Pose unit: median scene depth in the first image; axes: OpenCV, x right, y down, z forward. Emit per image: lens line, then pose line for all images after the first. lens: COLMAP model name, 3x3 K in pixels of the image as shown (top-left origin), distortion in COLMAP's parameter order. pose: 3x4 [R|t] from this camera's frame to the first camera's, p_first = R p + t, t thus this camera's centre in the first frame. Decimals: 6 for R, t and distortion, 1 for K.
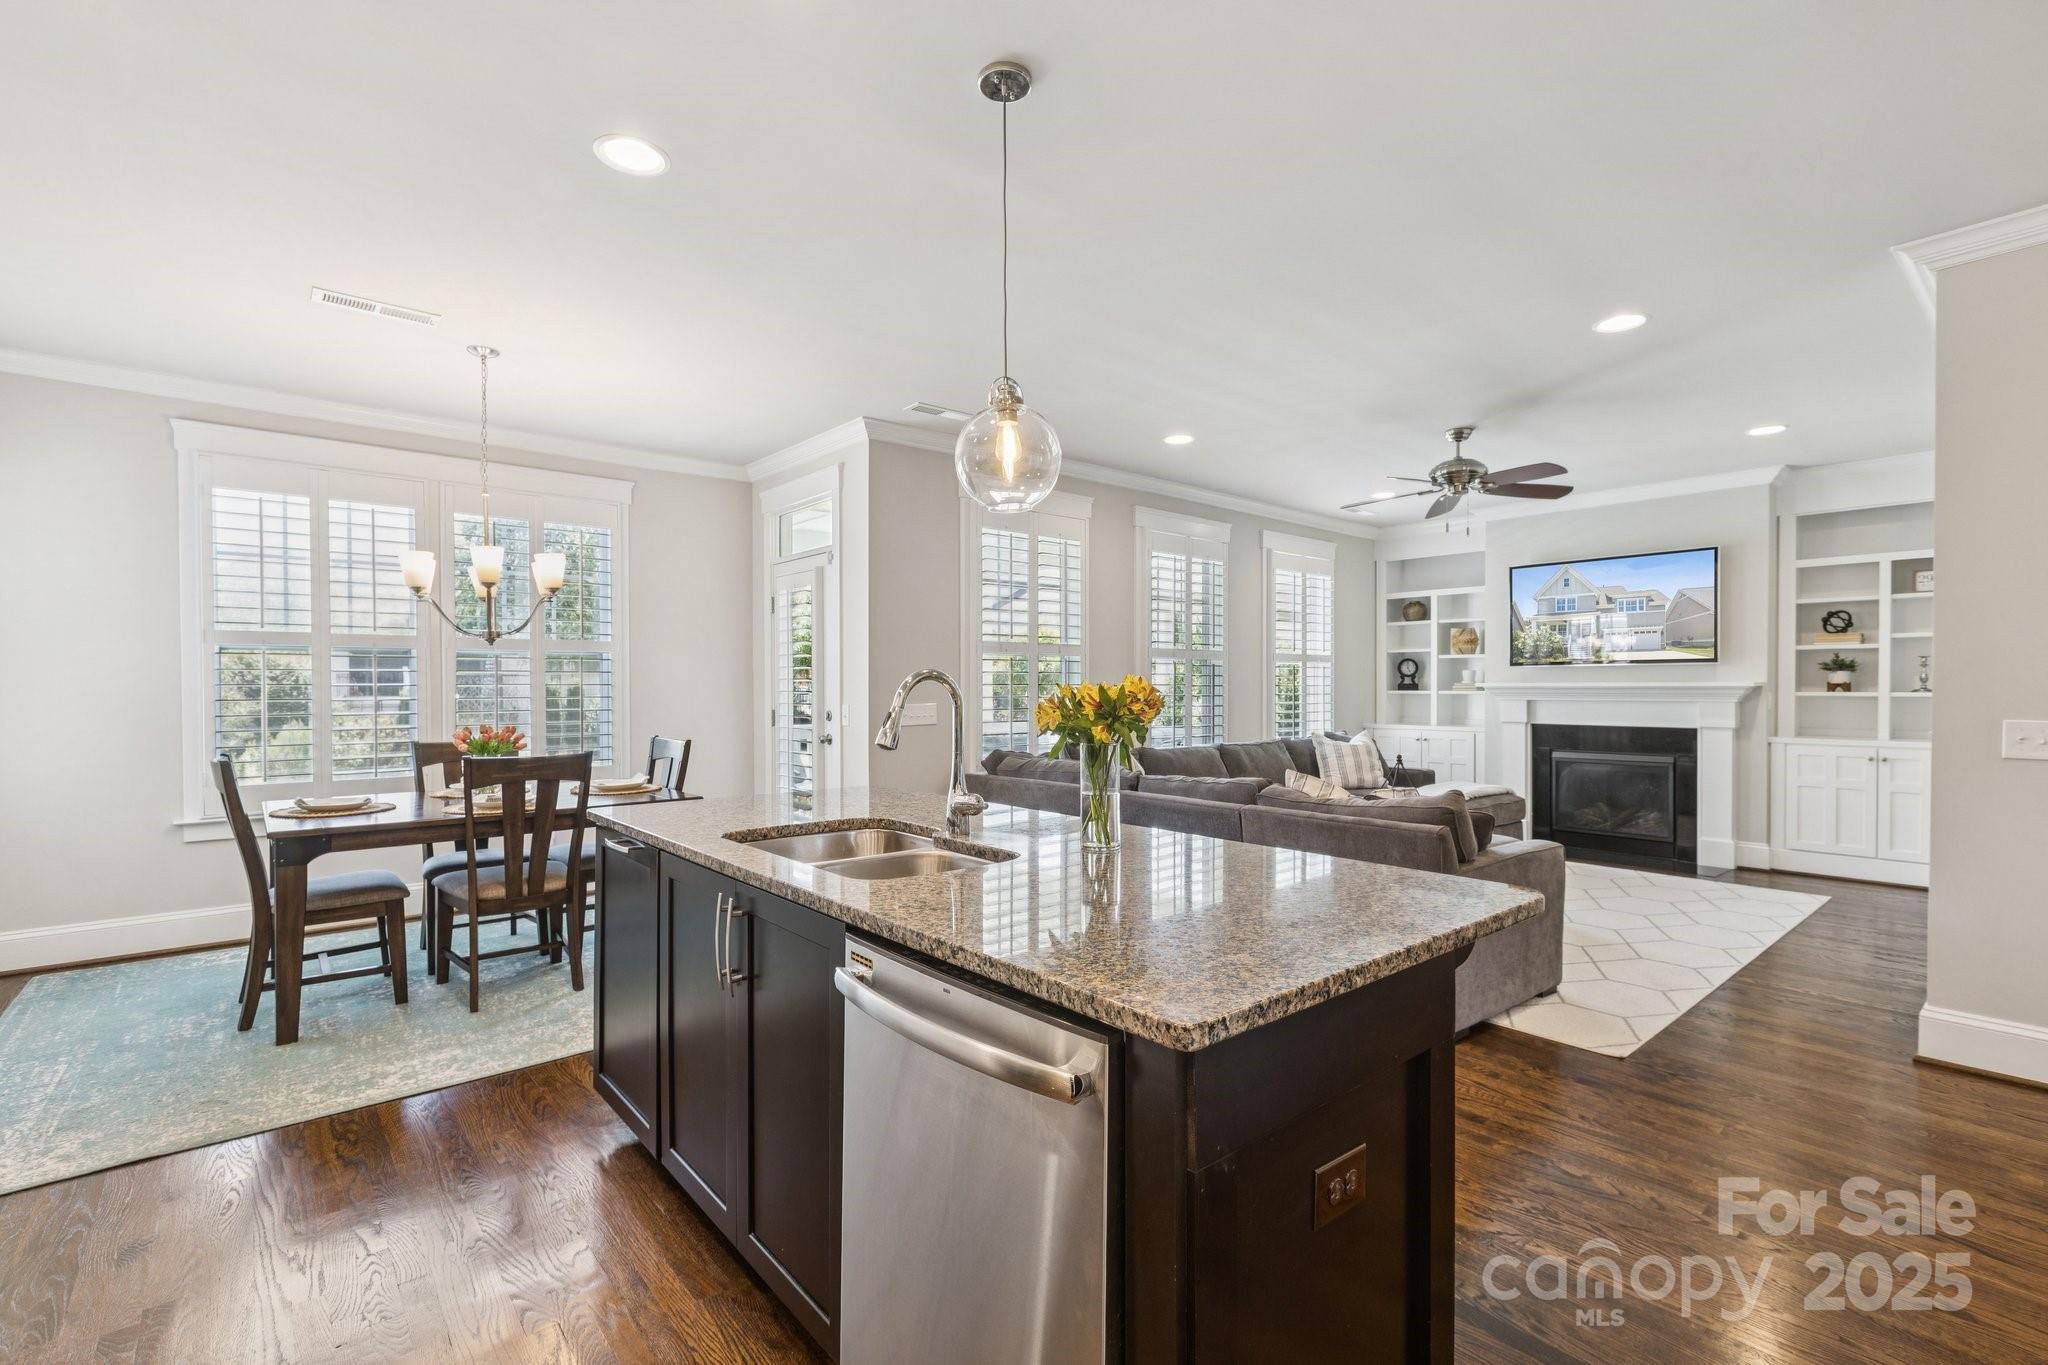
lens RADIAL K [[918.2, 0, 1014.7], [0, 918.2, 692.4], [0, 0, 1]] dist [0.003616, -0.000623]
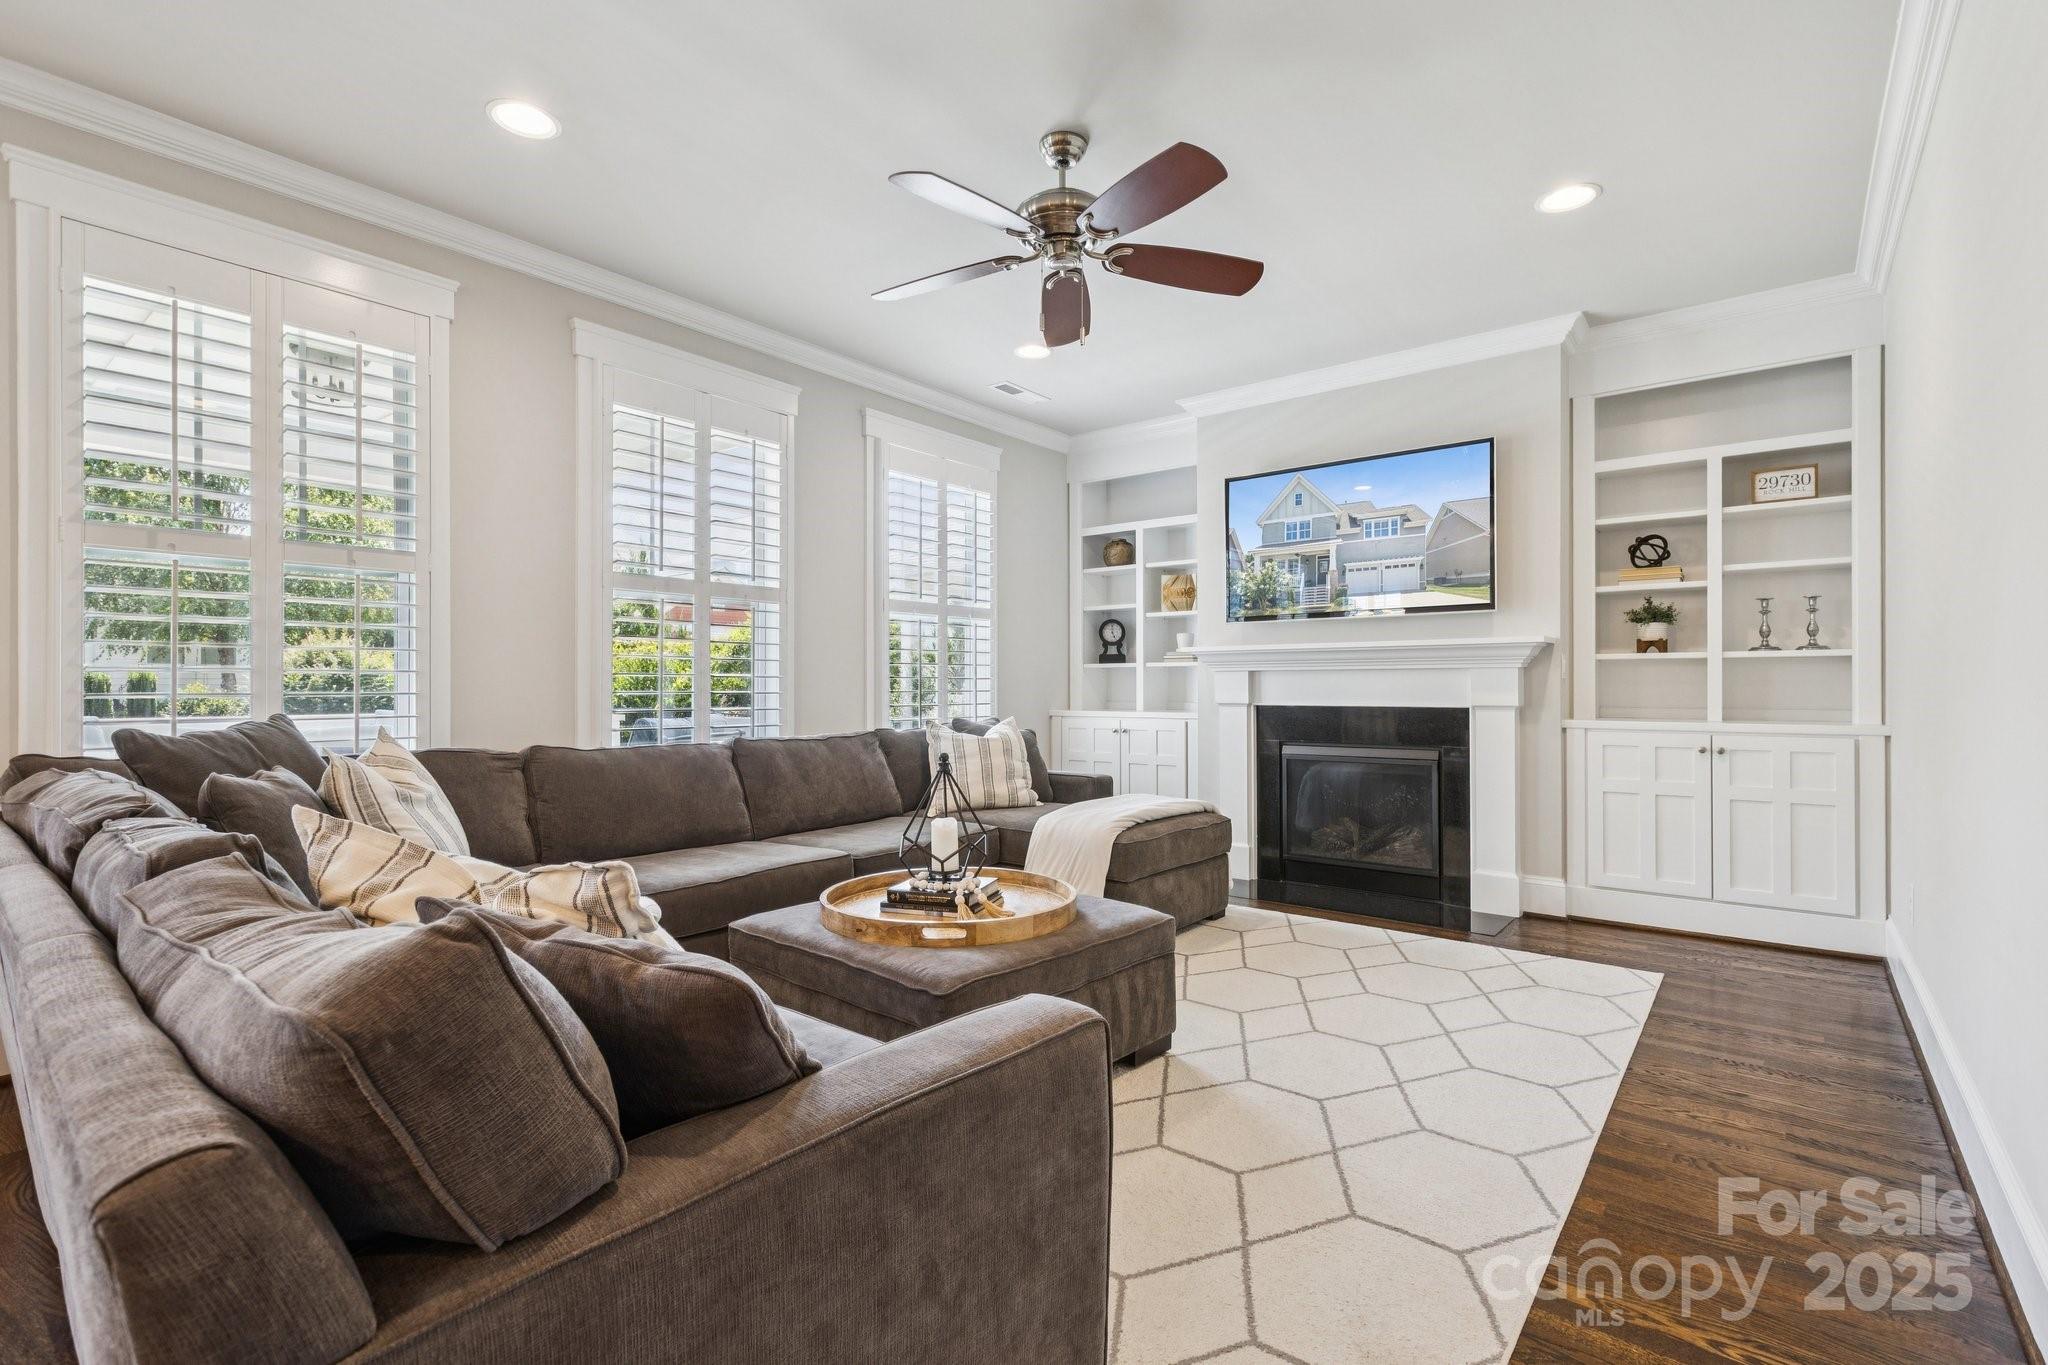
lens RADIAL K [[918.2, 0, 1020.2], [0, 918.2, 682.0], [0, 0, 1]] dist [0.003616, -0.000623]
pose [[0.983166, -0.000574, 0.182716, 0.296616], [0.002373, 0.999951, -0.009626, 0.025819], [-0.182701, 0.009897, 0.983119, 0.398726]]
